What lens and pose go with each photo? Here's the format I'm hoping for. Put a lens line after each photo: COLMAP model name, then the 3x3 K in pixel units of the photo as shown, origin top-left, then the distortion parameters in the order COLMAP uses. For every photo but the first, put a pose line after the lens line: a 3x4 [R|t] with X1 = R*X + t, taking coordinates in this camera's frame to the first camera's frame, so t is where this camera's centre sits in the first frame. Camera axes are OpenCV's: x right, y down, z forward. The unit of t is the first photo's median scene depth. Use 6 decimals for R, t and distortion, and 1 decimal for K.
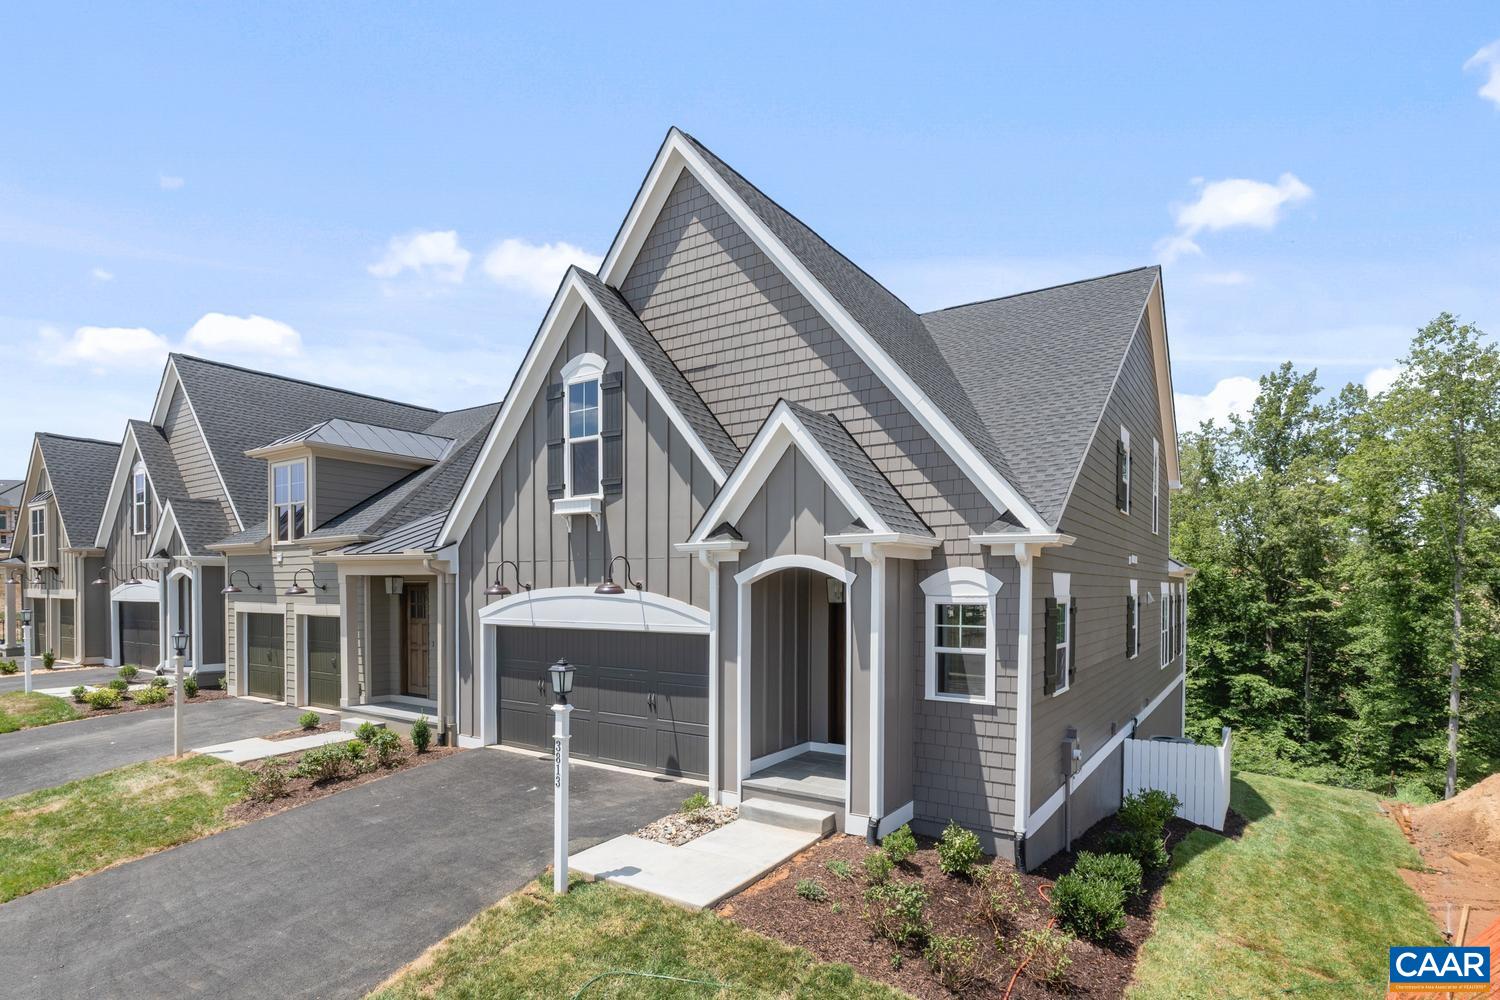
lens RADIAL K [[773.7, 0, 752.5], [0, 773.7, 606.8], [0, 0, 1]] dist [-0.000742, -0.000189]
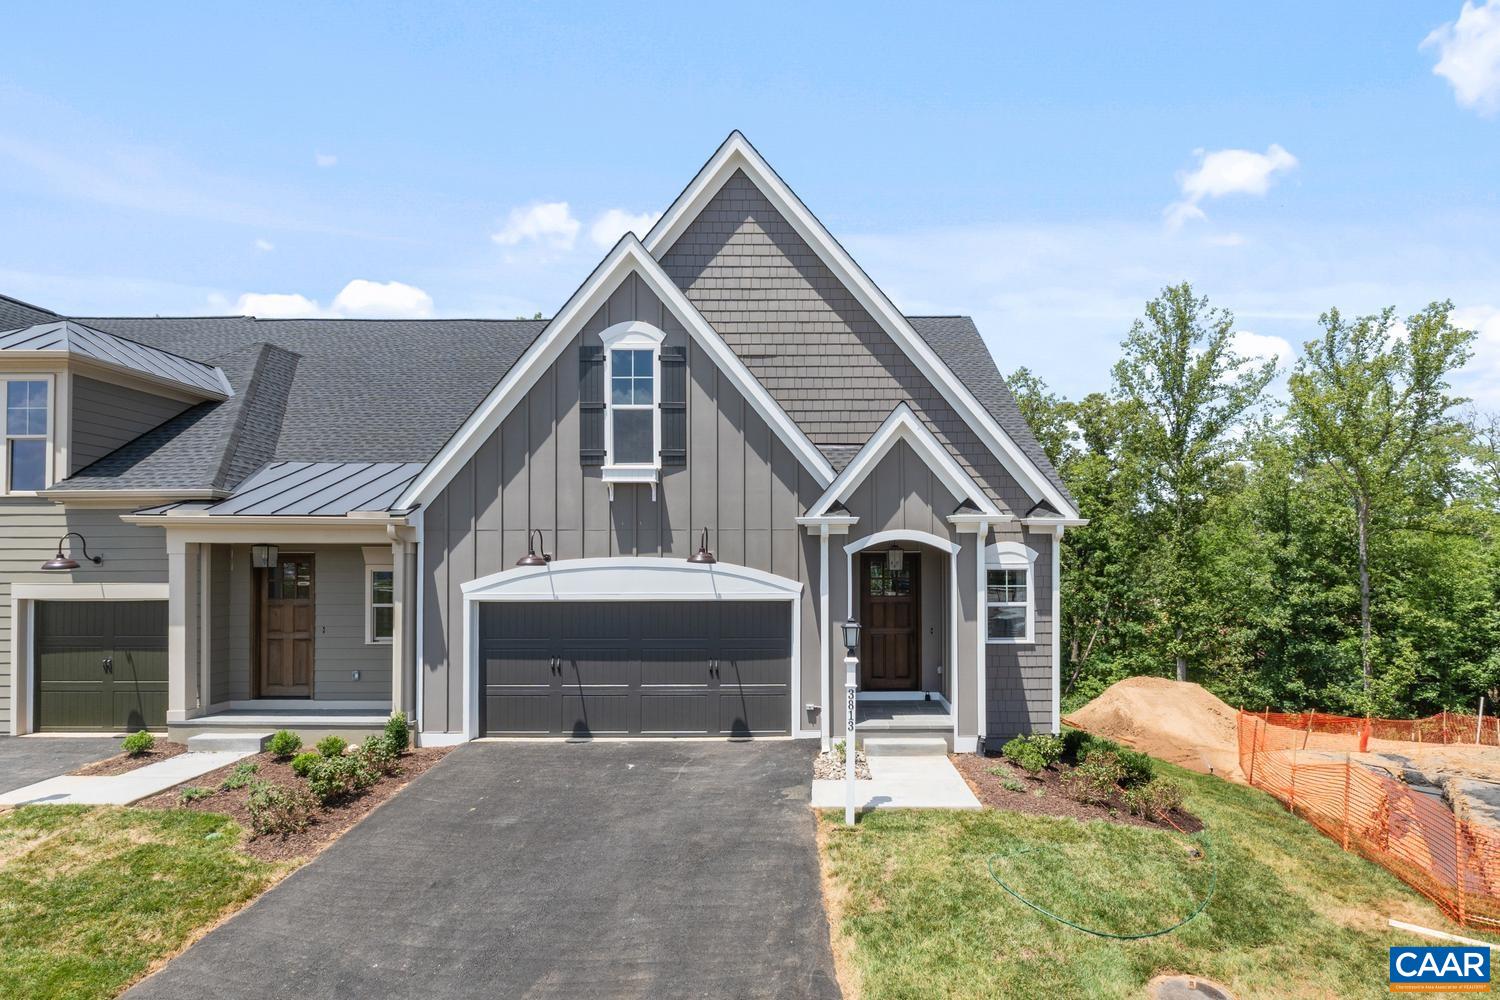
lens RADIAL K [[840.9, 0, 751.3], [0, 840.9, 558.7], [0, 0, 1]] dist [0.000058, -0.000691]
pose [[0.828623, 0.002289, 0.559802, -0.734476], [0.017217, 0.999414, -0.029572, 0.010713], [-0.559542, 0.034142, 0.828099, 0.038550]]
